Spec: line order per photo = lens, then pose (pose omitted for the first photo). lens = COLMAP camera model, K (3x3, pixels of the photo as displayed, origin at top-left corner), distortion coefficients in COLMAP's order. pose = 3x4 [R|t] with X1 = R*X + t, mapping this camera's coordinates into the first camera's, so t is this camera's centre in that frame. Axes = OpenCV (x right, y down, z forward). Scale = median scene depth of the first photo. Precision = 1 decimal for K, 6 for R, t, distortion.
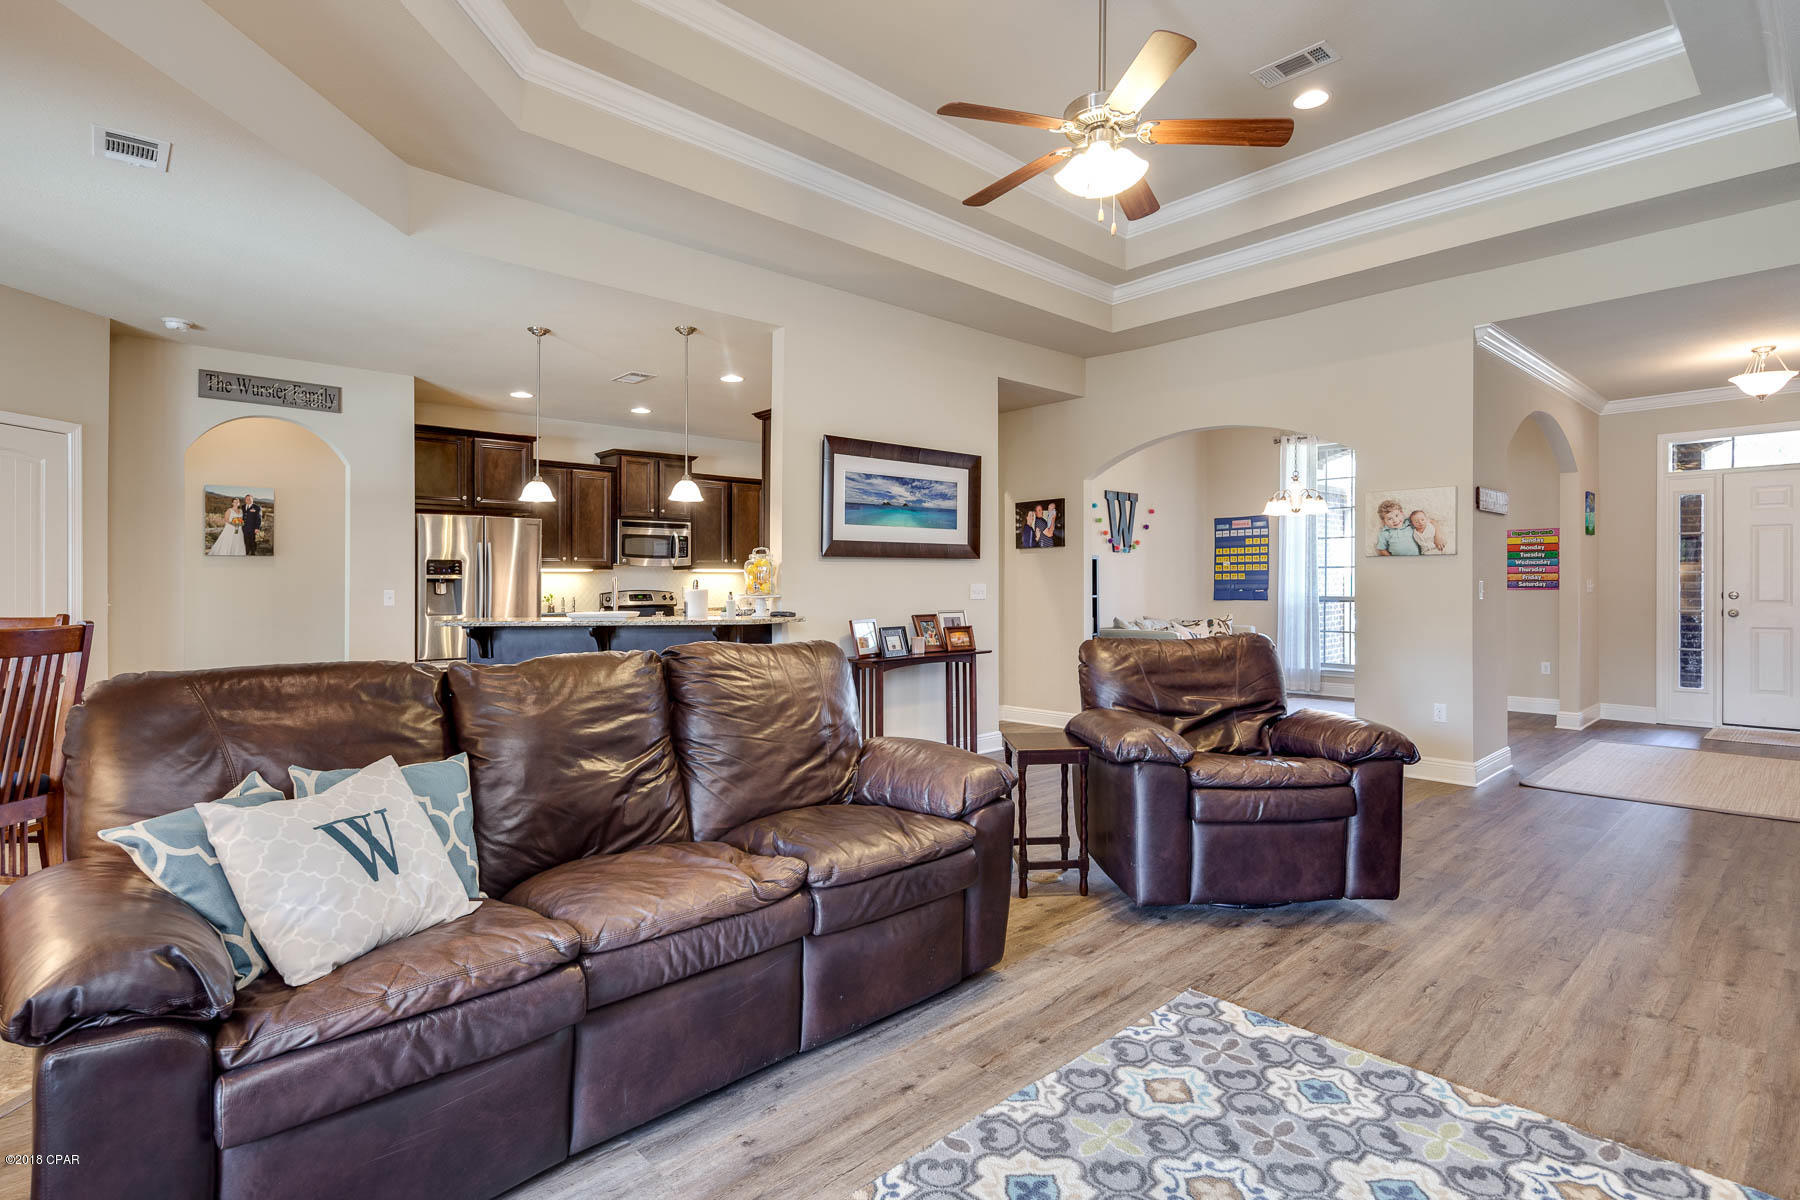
lens RADIAL K [[875.2, 0, 899.0], [0, 875.2, 588.9], [0, 0, 1]] dist [0.005710, -0.005575]
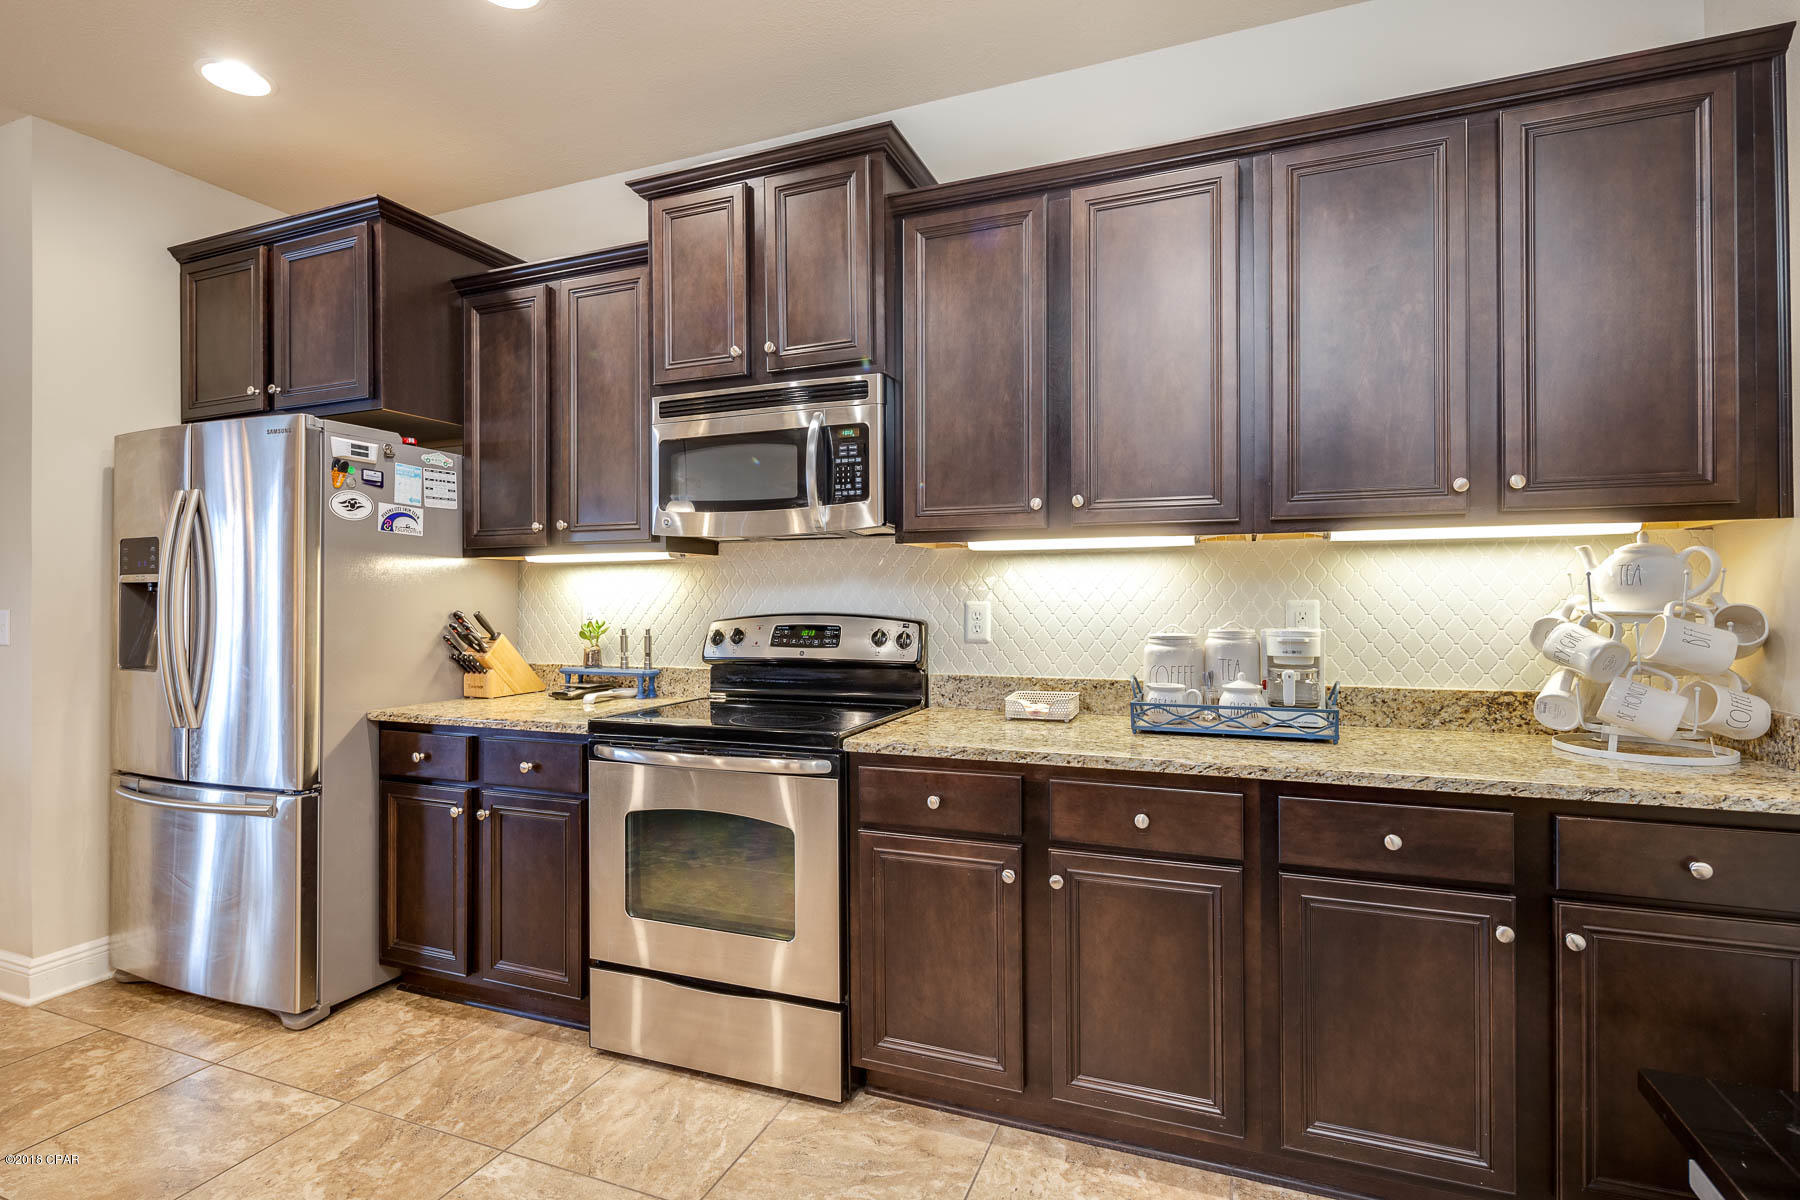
lens RADIAL K [[875.4, 0, 892.5], [0, 875.4, 583.4], [0, 0, 1]] dist [0.014283, -0.000387]
pose [[0.428359, -0.004448, -0.903598, 0.018119], [-0.002671, 0.999977, -0.006188, -0.011288], [0.903605, 0.005064, 0.428337, 1.290295]]
